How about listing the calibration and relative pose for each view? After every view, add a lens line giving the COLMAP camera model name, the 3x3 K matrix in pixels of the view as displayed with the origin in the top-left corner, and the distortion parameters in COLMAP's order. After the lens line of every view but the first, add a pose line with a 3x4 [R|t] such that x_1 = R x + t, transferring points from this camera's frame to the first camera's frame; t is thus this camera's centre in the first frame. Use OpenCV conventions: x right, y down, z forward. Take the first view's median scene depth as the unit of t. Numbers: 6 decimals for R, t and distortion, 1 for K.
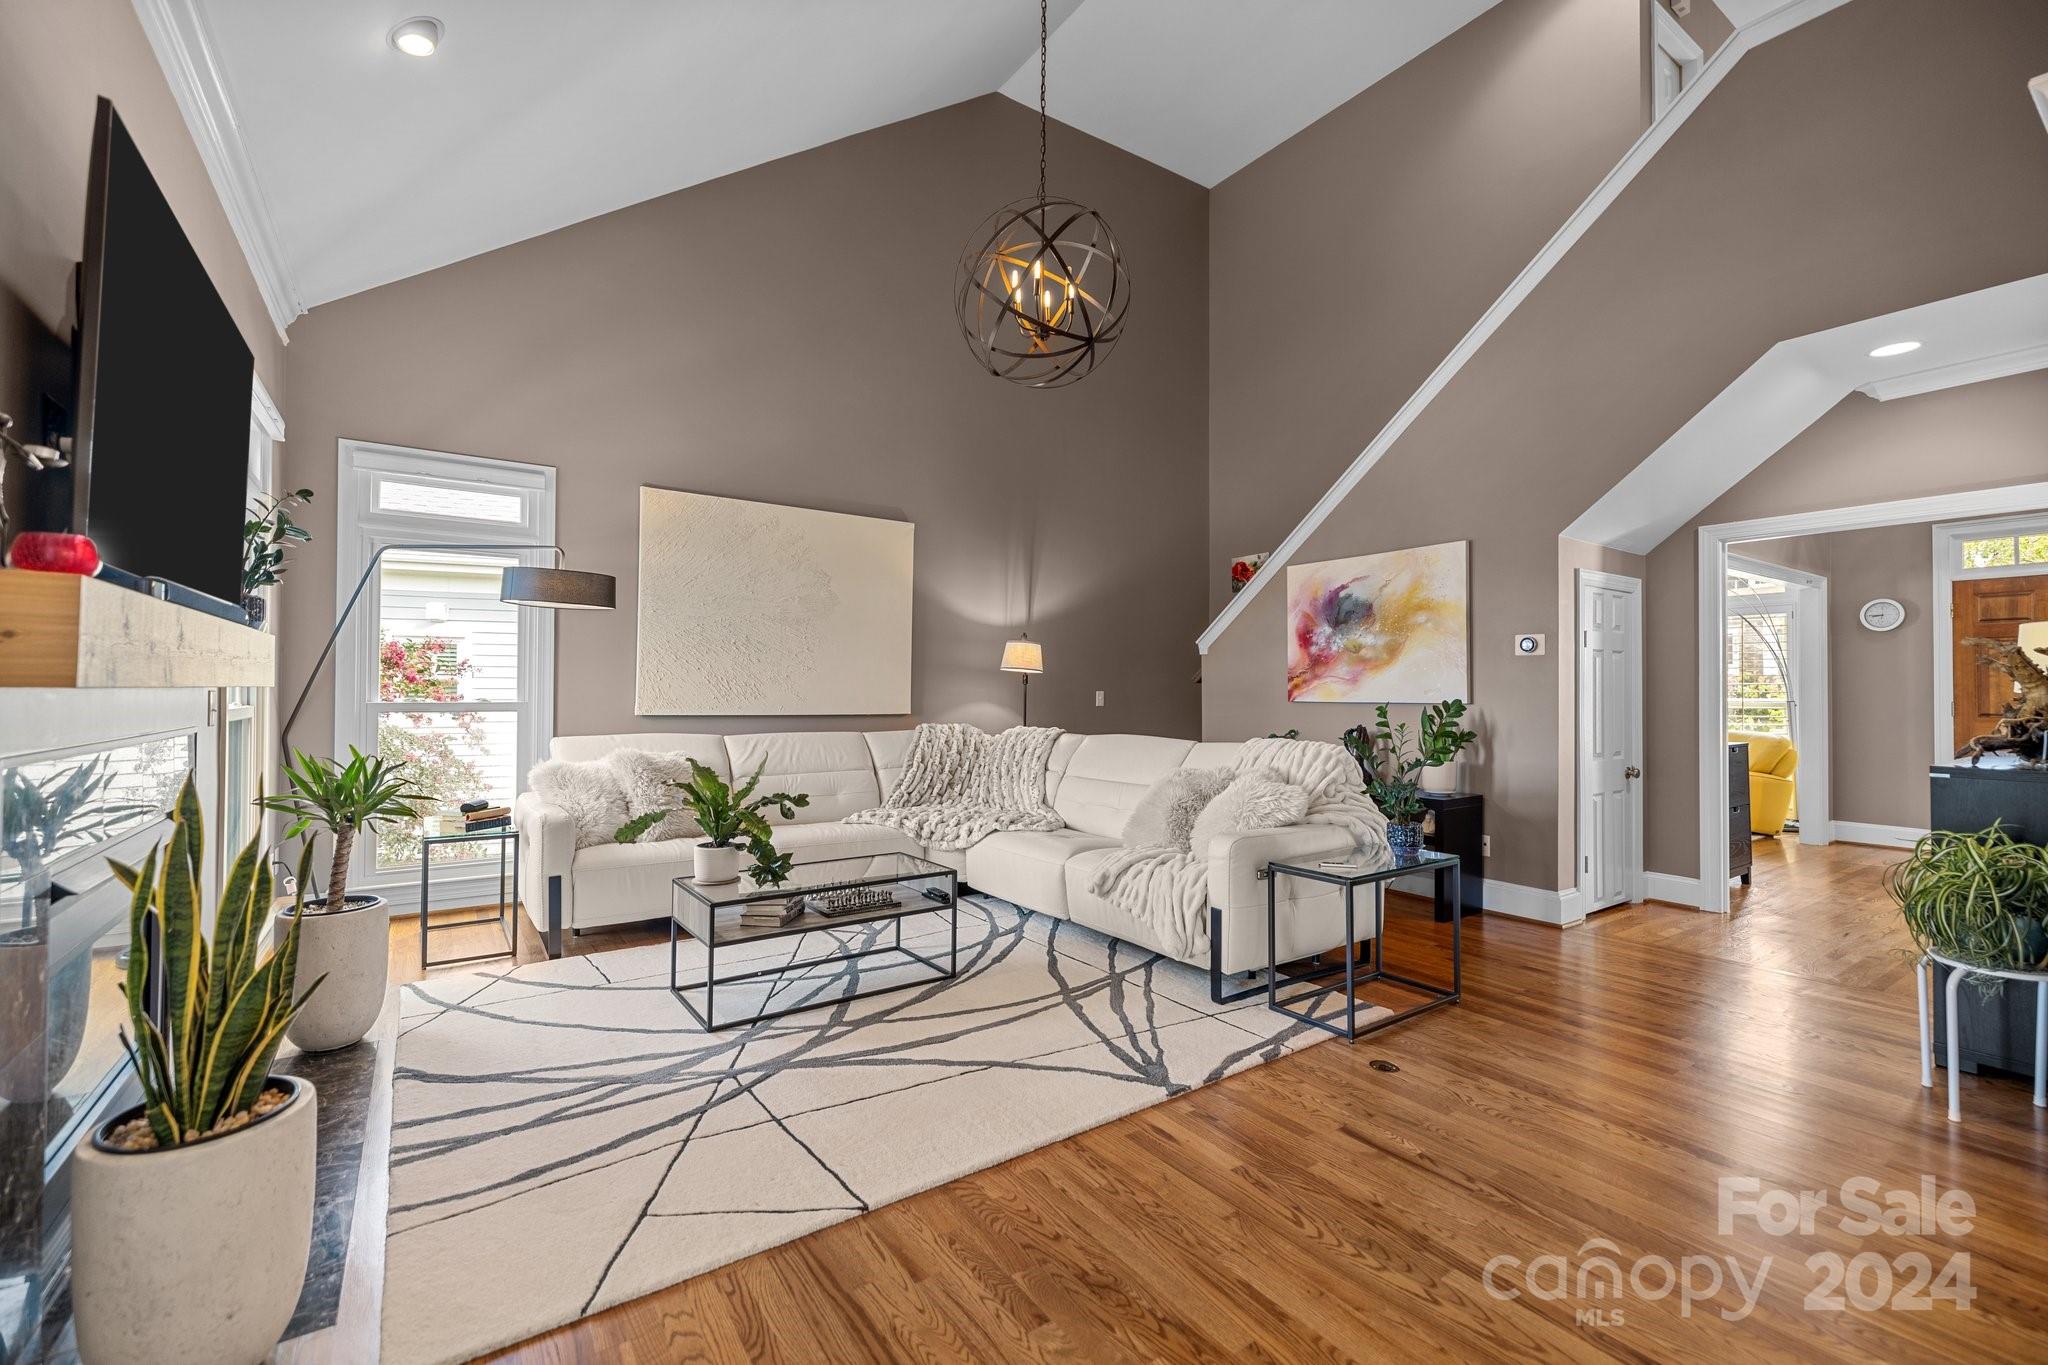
lens RADIAL K [[860.0, 0, 1019.9], [0, 860.0, 682.1], [0, 0, 1]] dist [-0.000724, 0.000235]
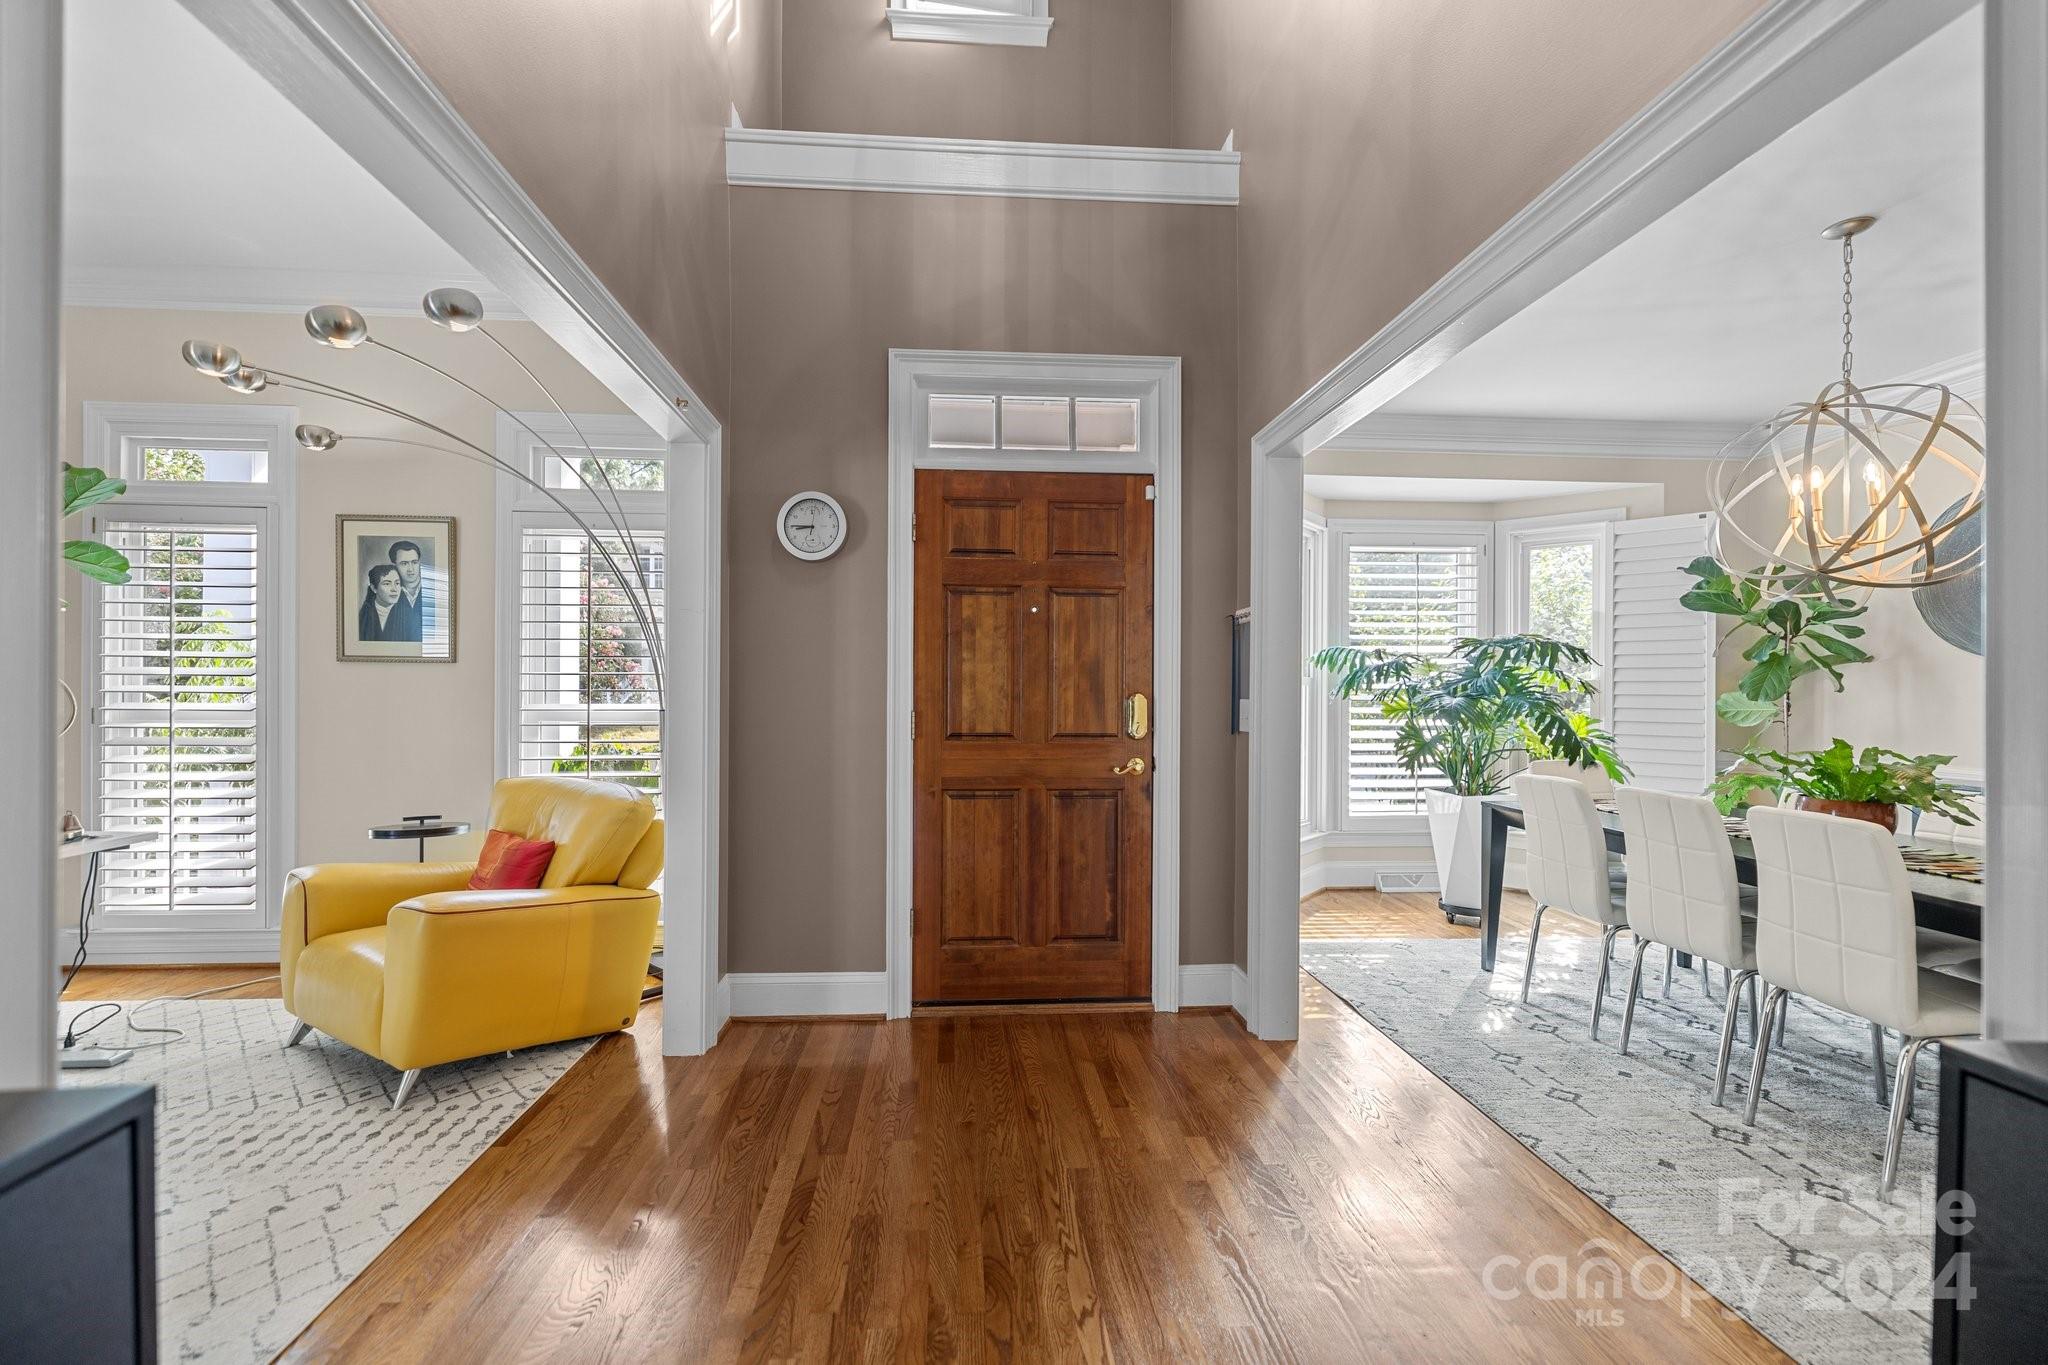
lens RADIAL K [[867.7, 0, 1012.1], [0, 867.7, 688.2], [0, 0, 1]] dist [-0.000418, -0.000275]
pose [[0.504889, 0.003958, 0.863175, 0.923915], [-0.013074, 0.999910, 0.003062, 0.009434], [-0.863085, -0.012831, 0.504895, 0.945259]]
